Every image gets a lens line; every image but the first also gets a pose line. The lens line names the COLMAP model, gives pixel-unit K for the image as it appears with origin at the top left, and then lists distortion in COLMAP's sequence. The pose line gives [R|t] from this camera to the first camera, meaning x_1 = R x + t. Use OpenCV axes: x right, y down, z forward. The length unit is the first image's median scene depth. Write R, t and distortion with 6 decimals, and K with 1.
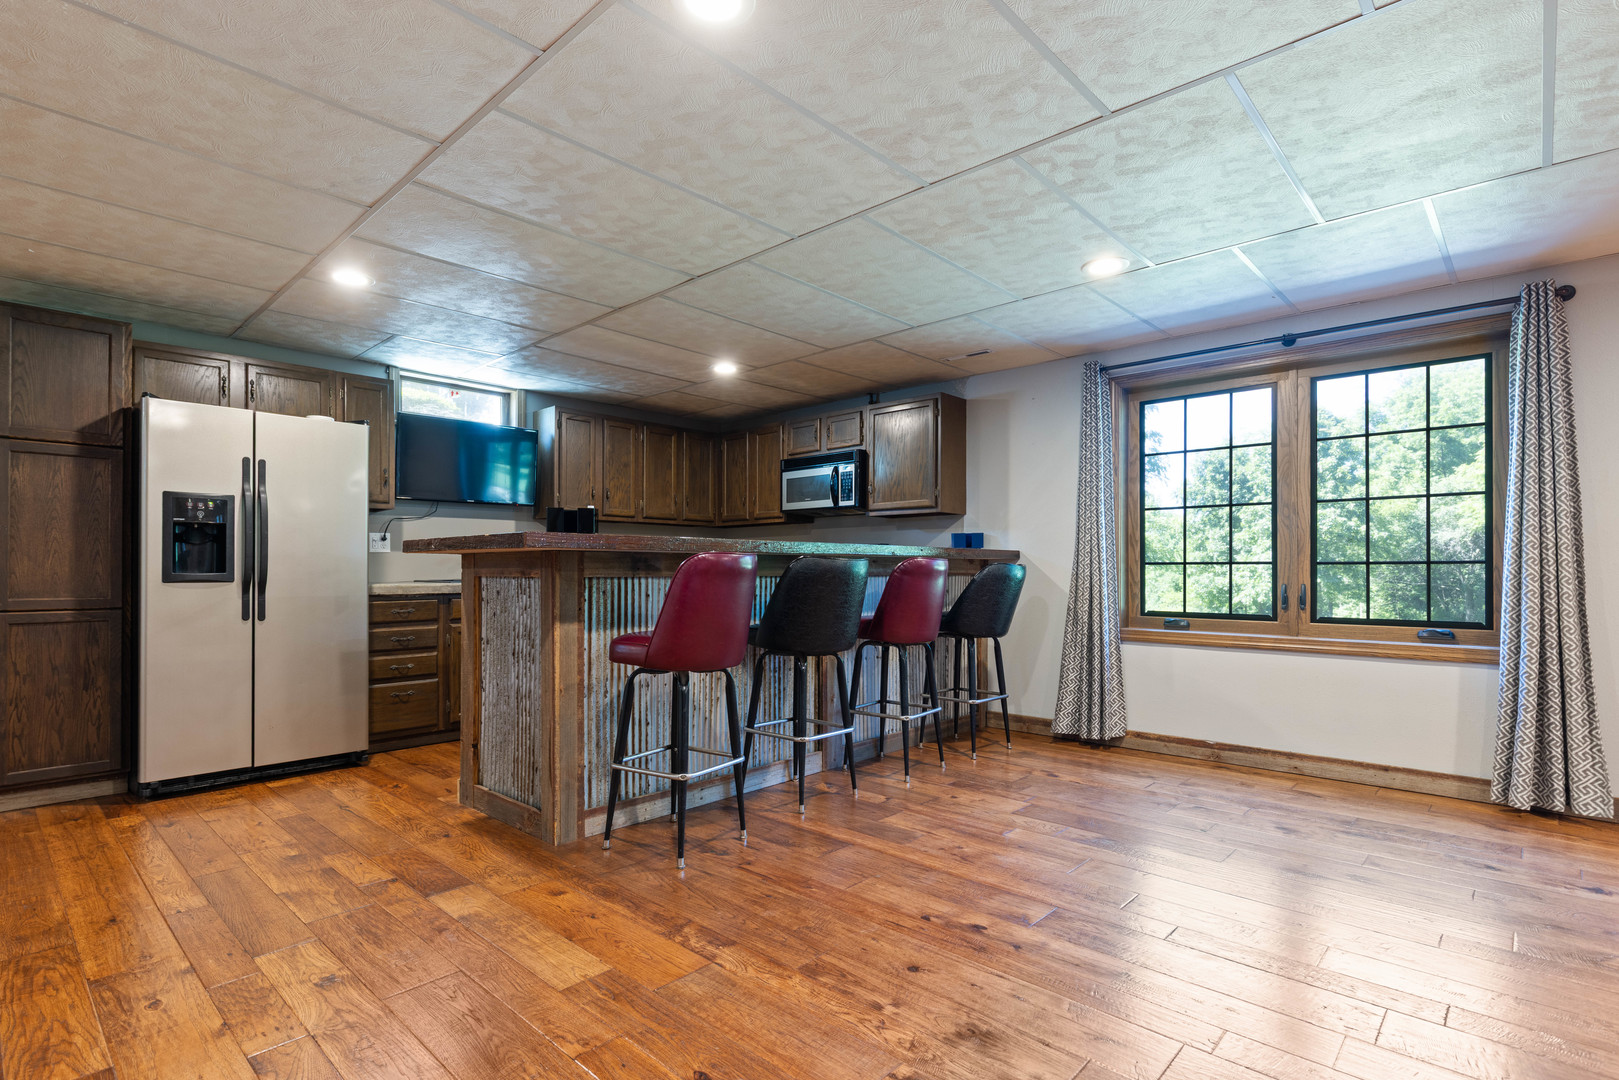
lens RADIAL K [[789.7, 0, 809.0], [0, 789.7, 564.3], [0, 0, 1]] dist [-0.000269, 0.000034]
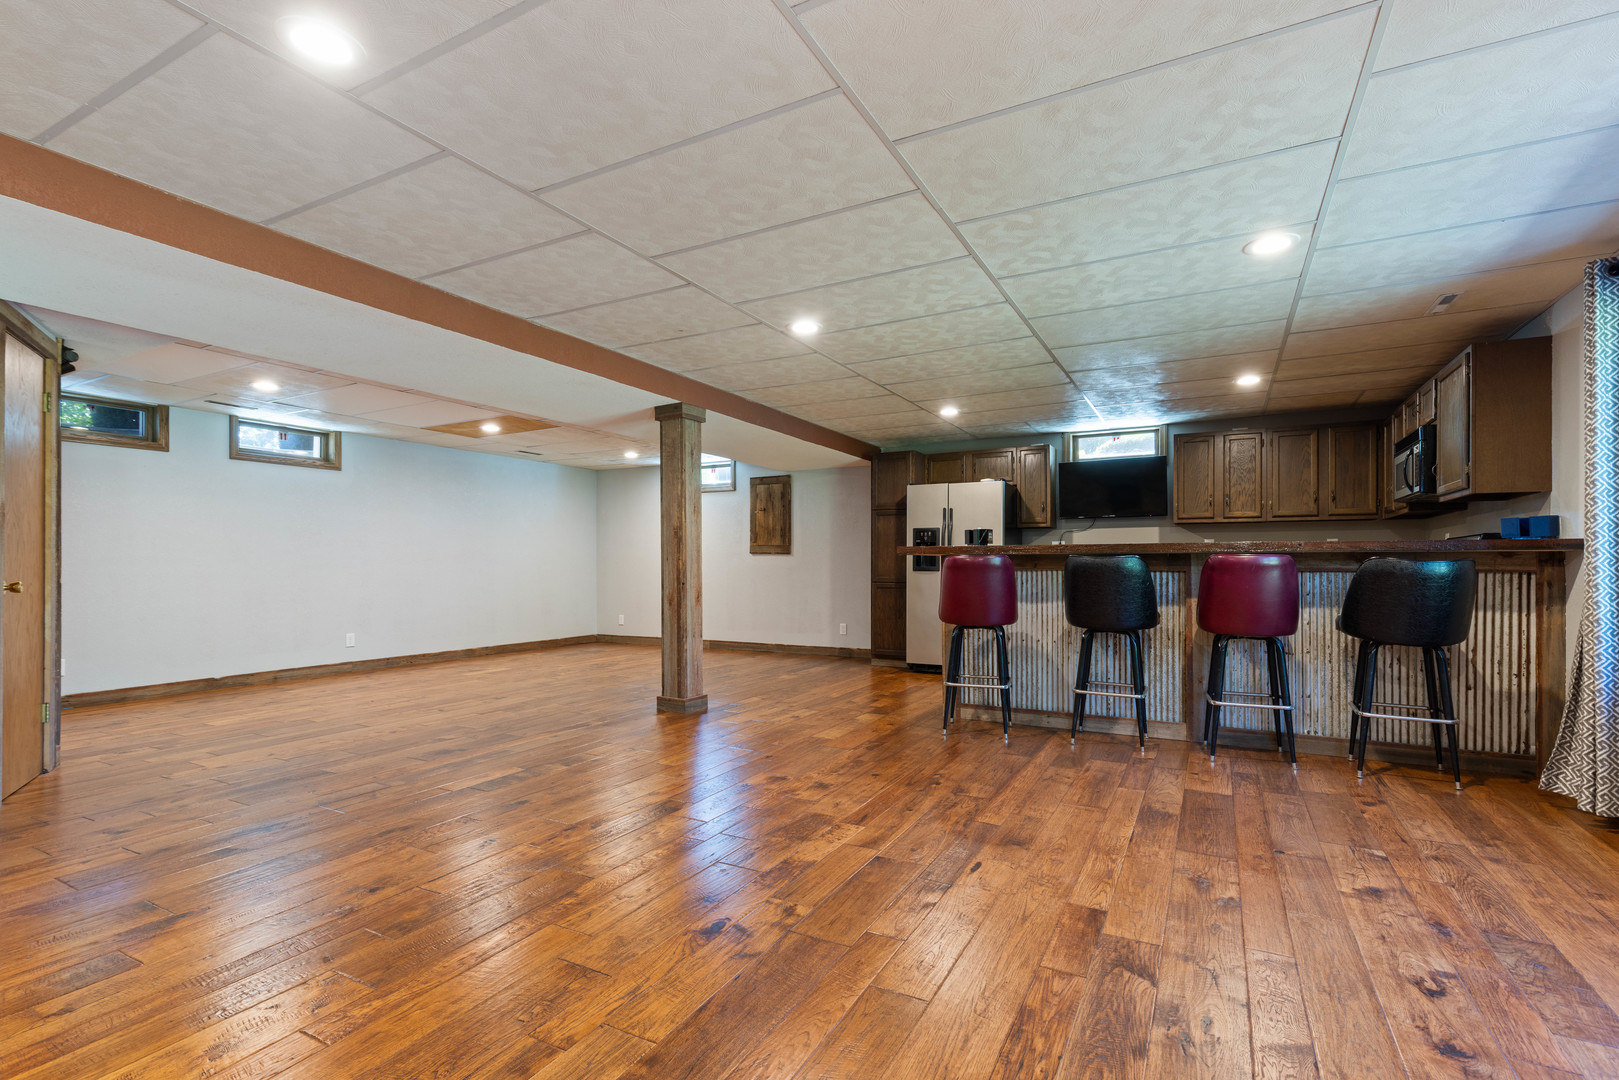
lens RADIAL K [[737.4, 0, 818.4], [0, 737.4, 550.5], [0, 0, 1]] dist [0.012127, 0.000018]
pose [[0.256849, -0.020683, -0.966230, 1.093188], [0.006107, 0.999786, -0.019778, 0.005531], [0.966432, -0.000821, 0.256921, 0.249914]]
